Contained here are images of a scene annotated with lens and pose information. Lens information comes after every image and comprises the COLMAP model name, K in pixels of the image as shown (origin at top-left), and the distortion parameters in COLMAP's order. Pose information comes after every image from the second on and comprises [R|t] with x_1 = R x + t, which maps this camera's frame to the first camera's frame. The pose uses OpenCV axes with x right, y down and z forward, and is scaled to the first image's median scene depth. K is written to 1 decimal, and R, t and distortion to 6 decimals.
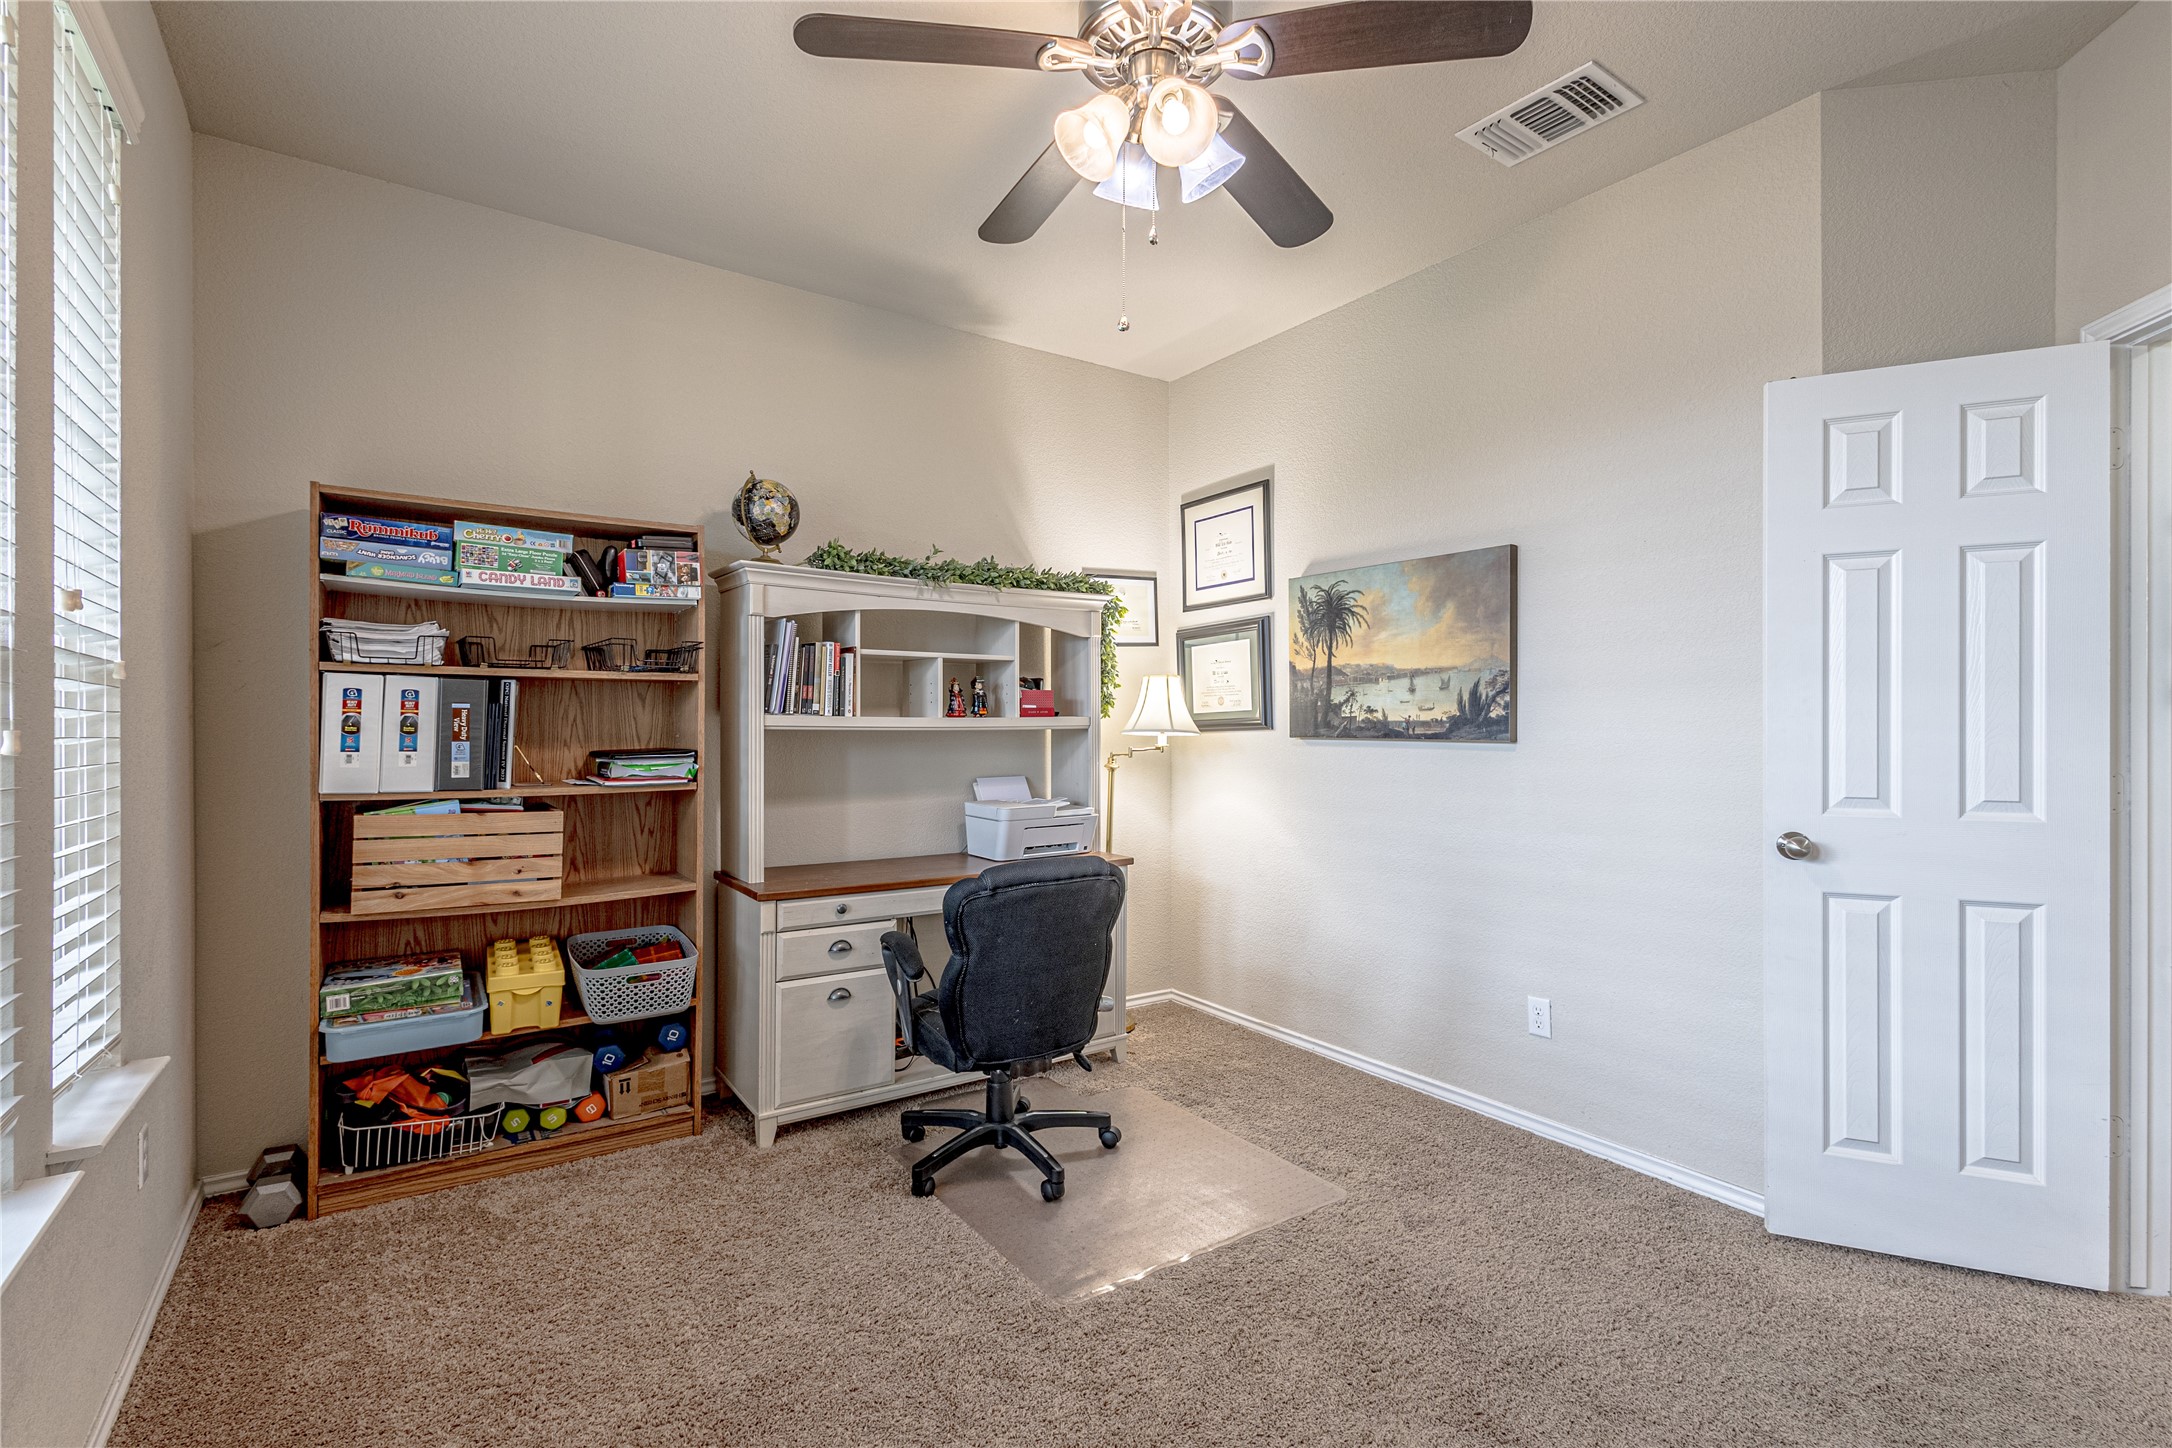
lens RADIAL K [[992.7, 0, 1087.2], [0, 992.7, 720.7], [0, 0, 1]] dist [0.014245, -0.004351]
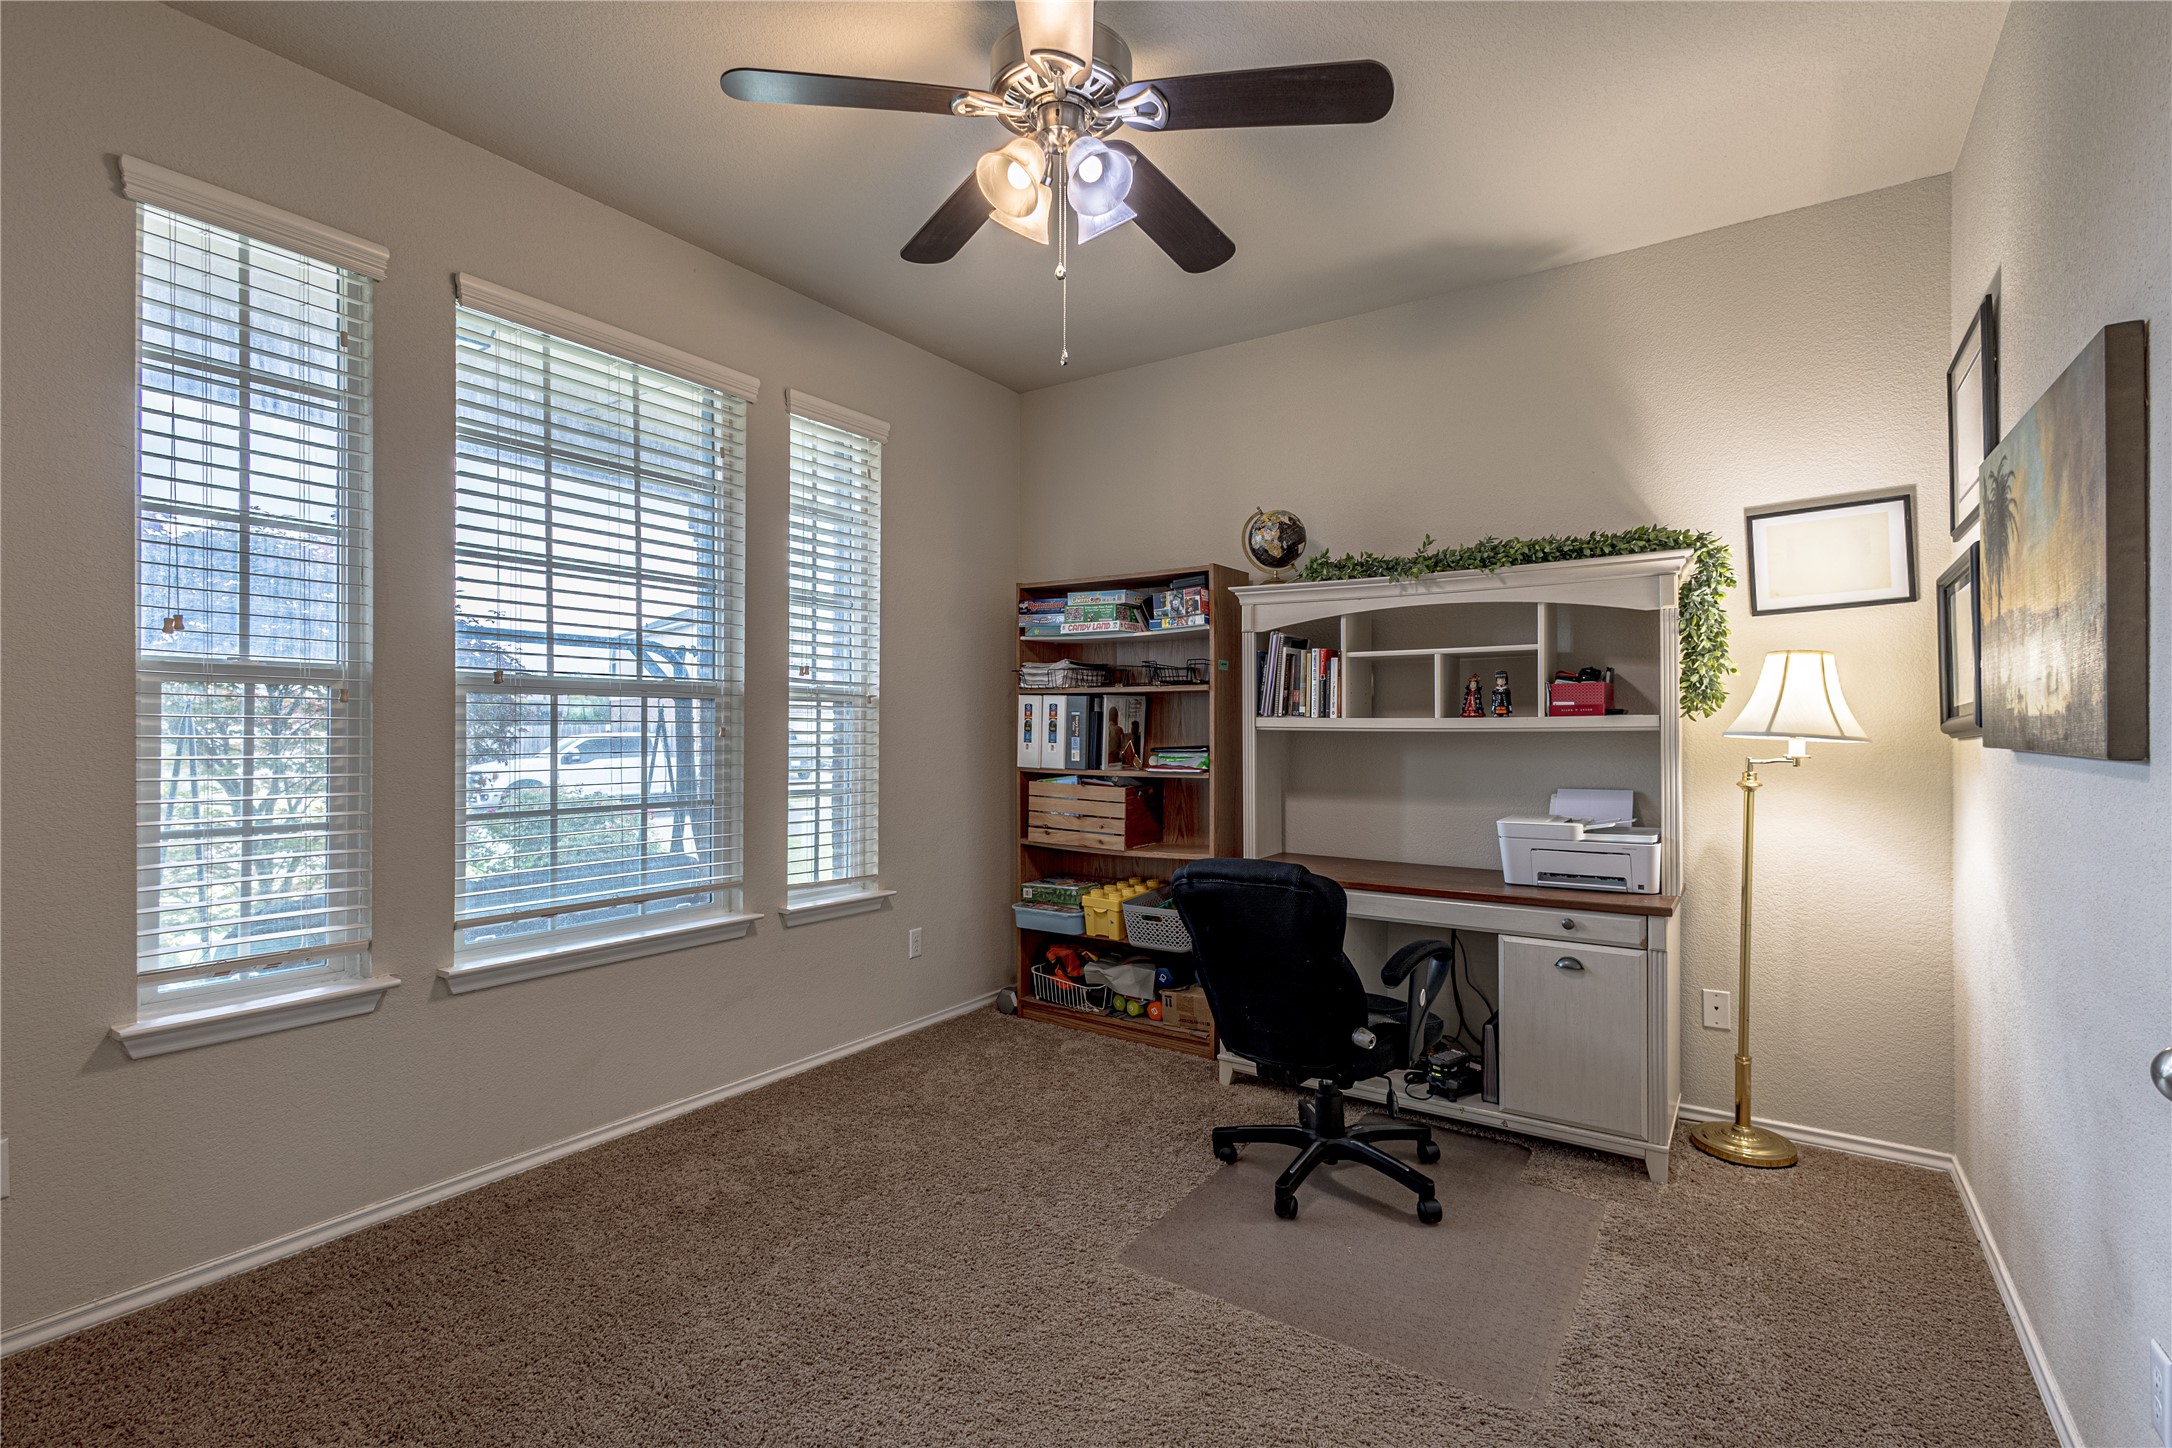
lens RADIAL K [[992.7, 0, 1090.0], [0, 992.7, 724.3], [0, 0, 1]] dist [0.014245, -0.004351]
pose [[0.368715, -0.004032, -0.929534, 0.714313], [0.001852, 0.999992, -0.003603, 0.006294], [0.929541, -0.000393, 0.368720, 0.420916]]
